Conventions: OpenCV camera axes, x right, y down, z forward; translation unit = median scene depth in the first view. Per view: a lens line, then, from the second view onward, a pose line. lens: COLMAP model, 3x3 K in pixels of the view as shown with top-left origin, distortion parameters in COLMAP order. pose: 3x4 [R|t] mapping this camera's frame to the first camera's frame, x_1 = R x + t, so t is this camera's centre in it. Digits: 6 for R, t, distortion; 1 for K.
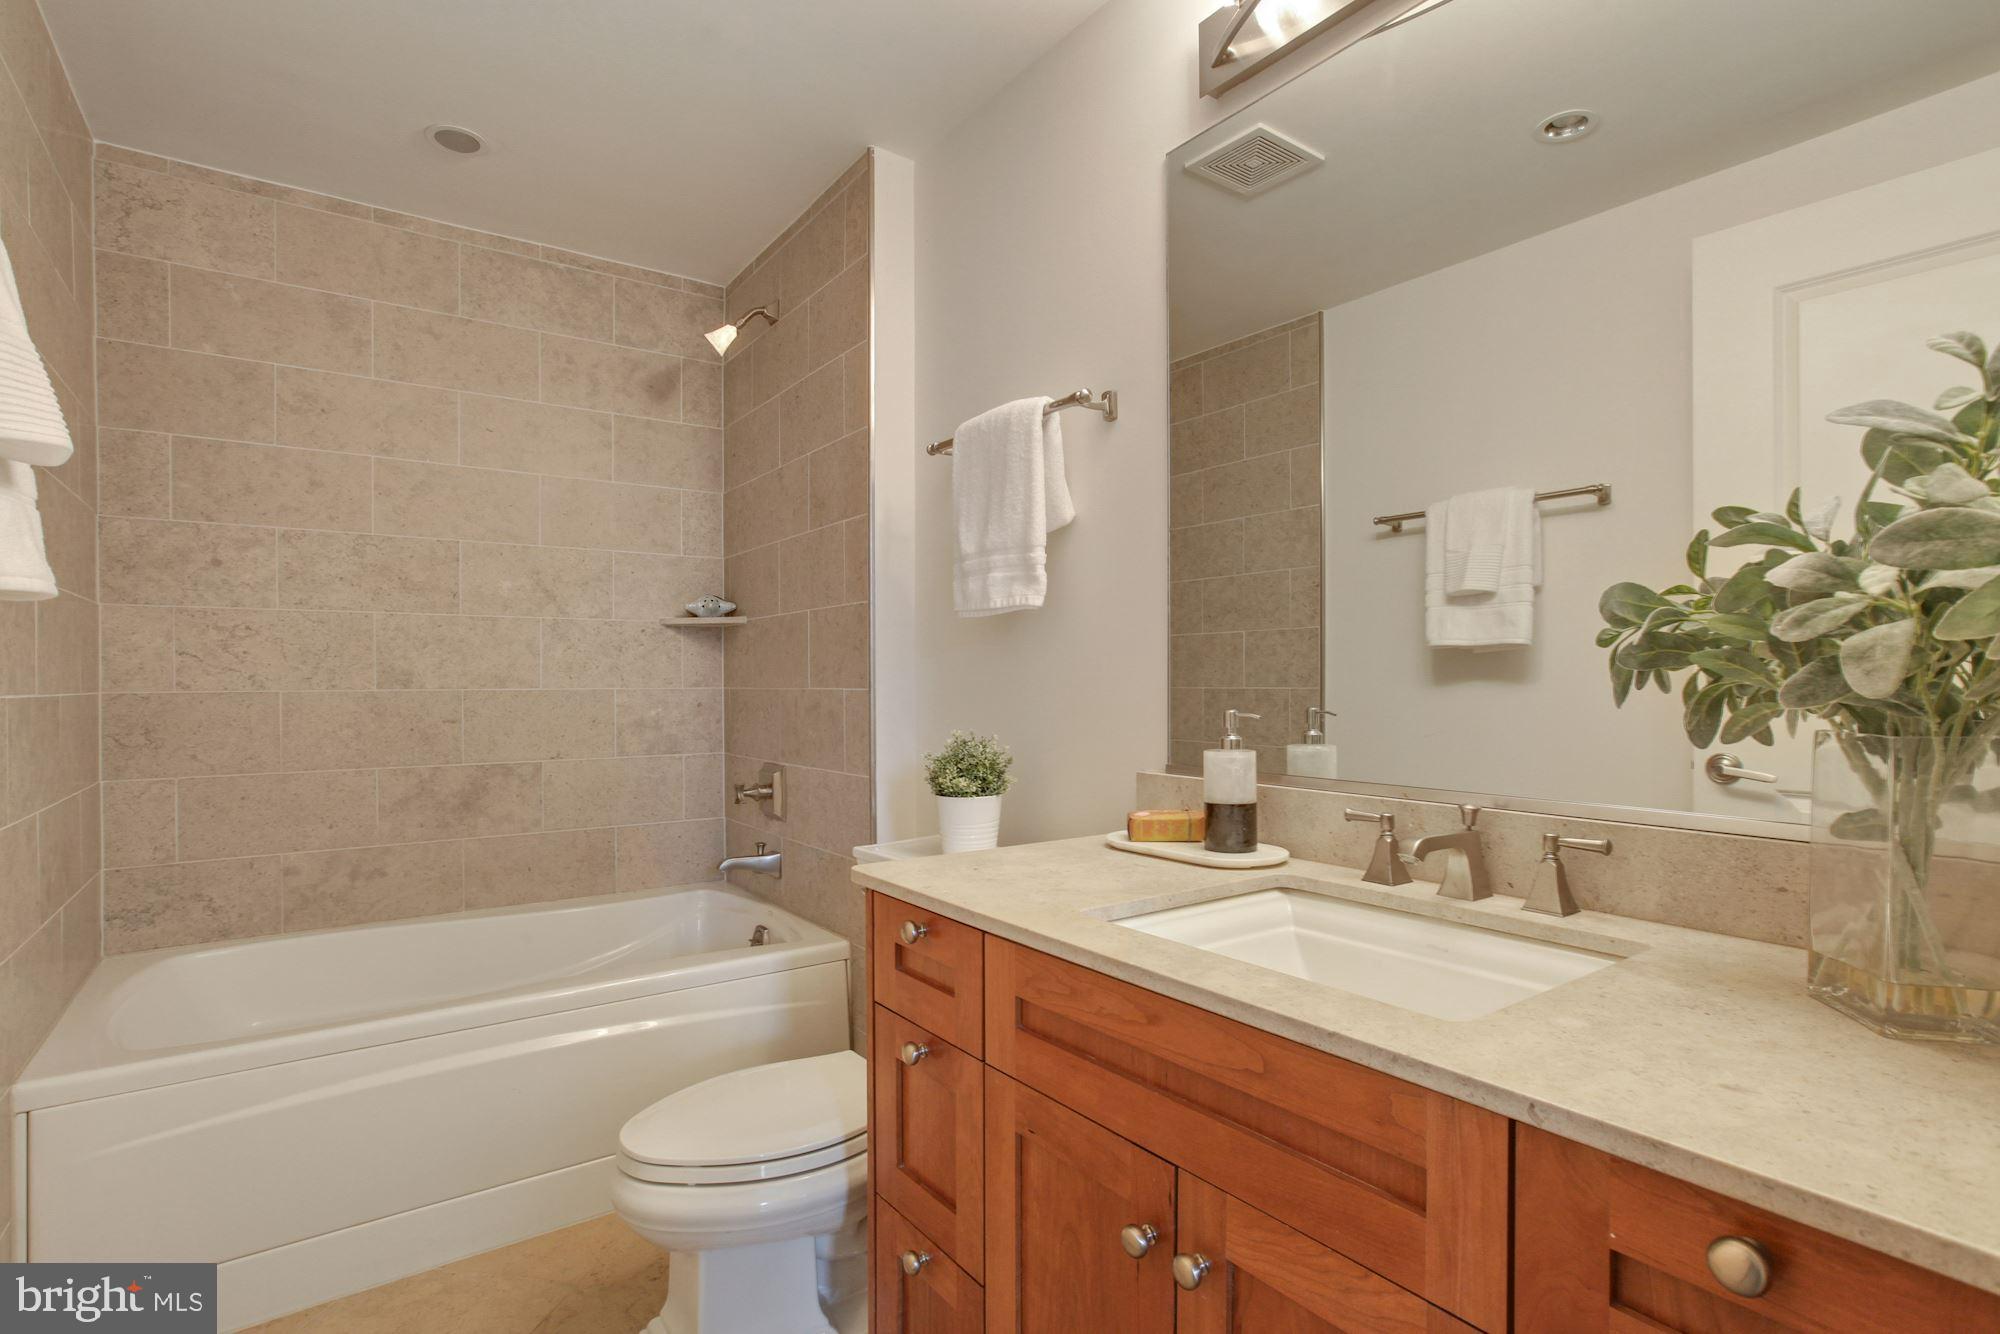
lens RADIAL K [[974.8, 0, 1001.4], [0, 974.8, 669.9], [0, 0, 1]] dist [-0.056935, 0.032898]
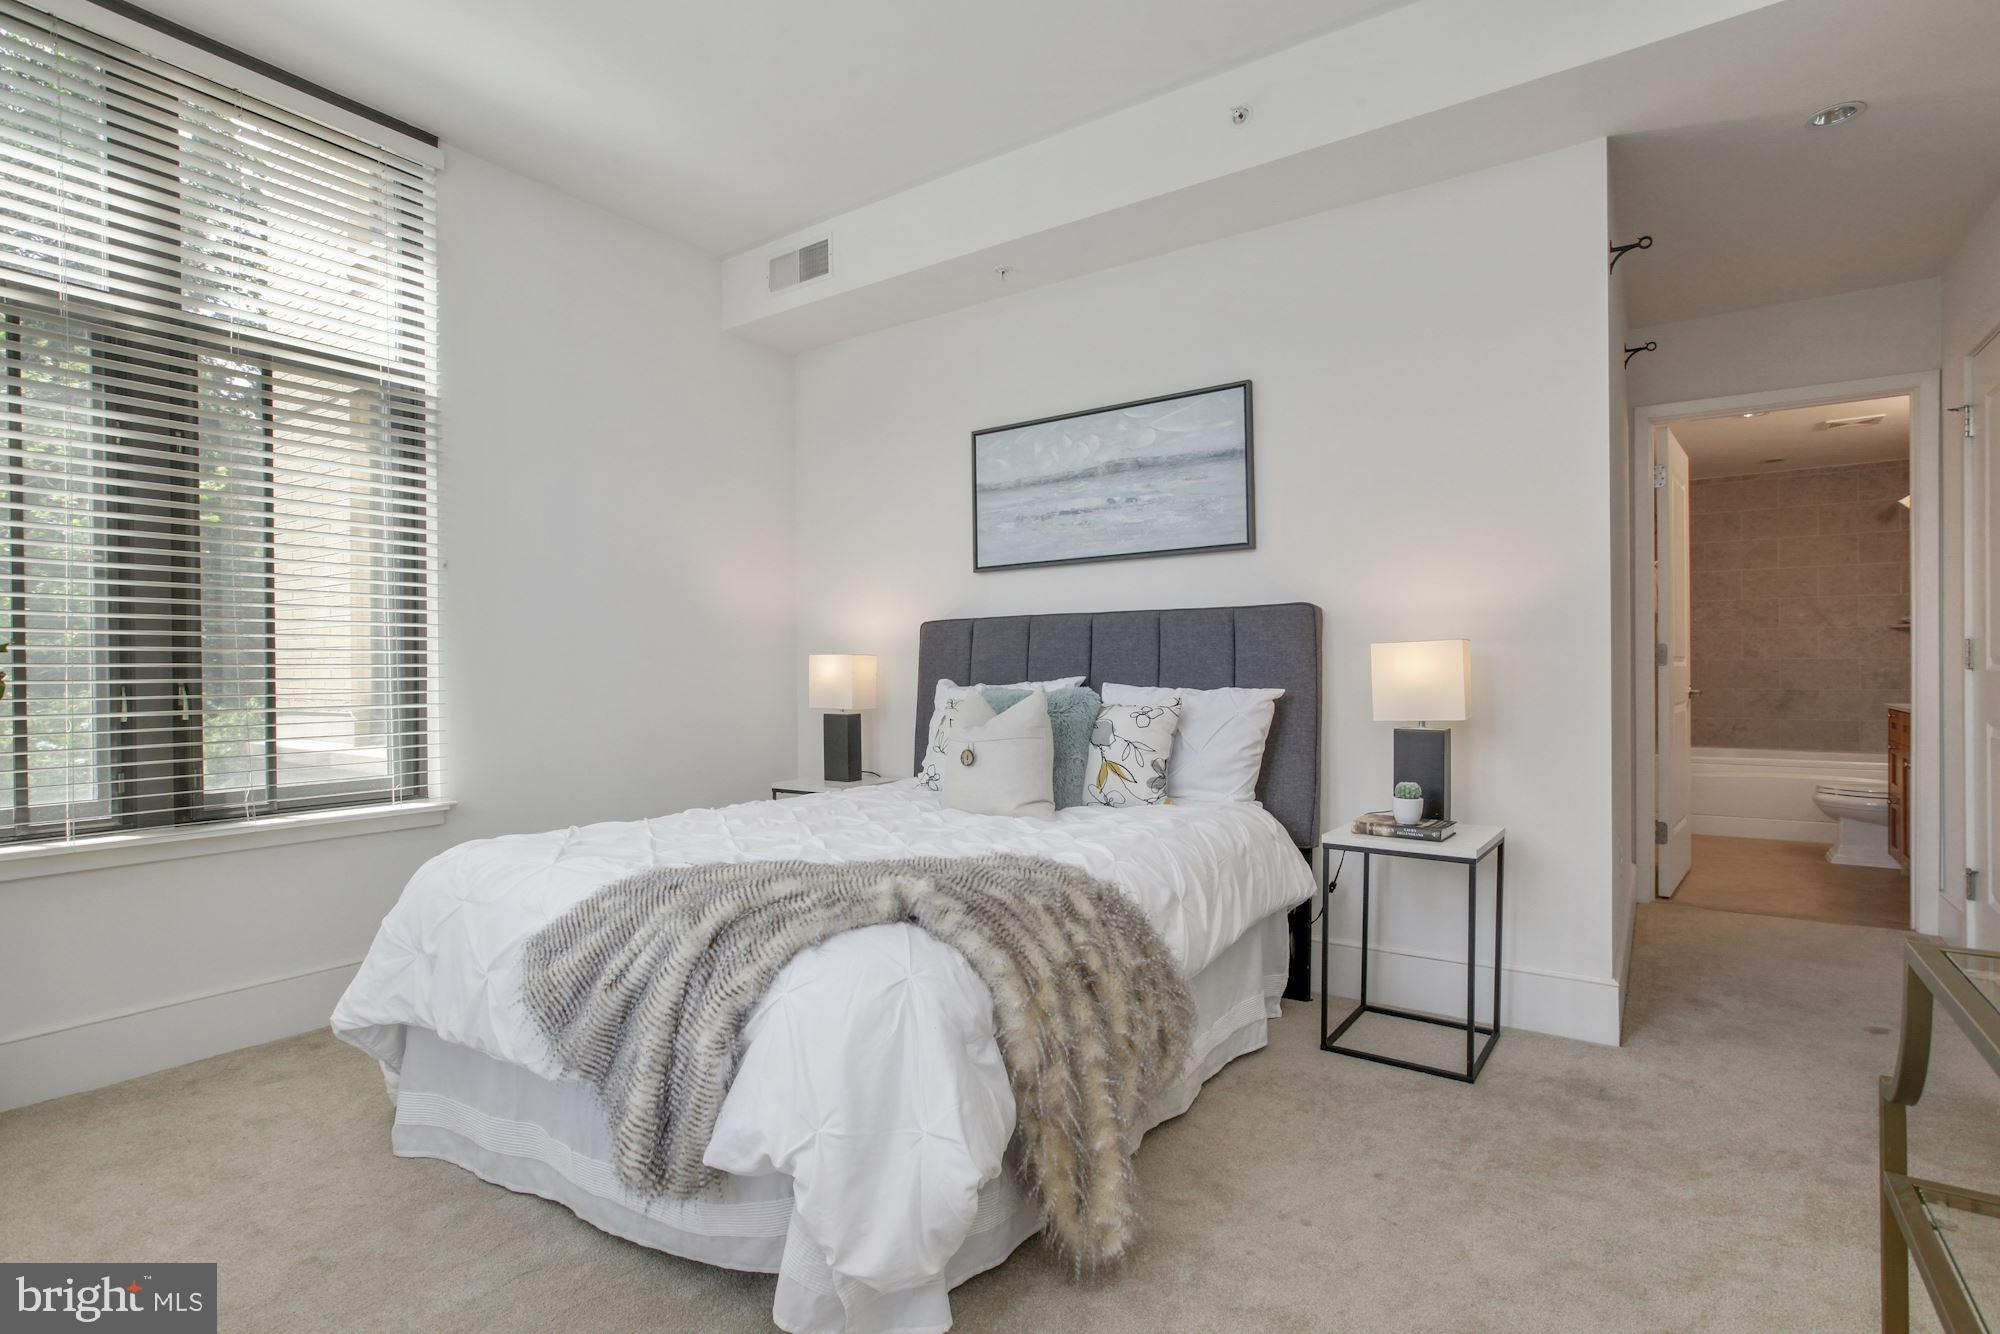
lens RADIAL K [[974.8, 0, 1001.4], [0, 974.8, 669.9], [0, 0, 1]] dist [-0.056935, 0.032898]
pose [[0.331472, 0.007113, -0.943438, 1.038271], [0.002853, 0.999959, 0.008542, 0.023169], [0.943461, -0.005523, 0.331438, -1.629799]]
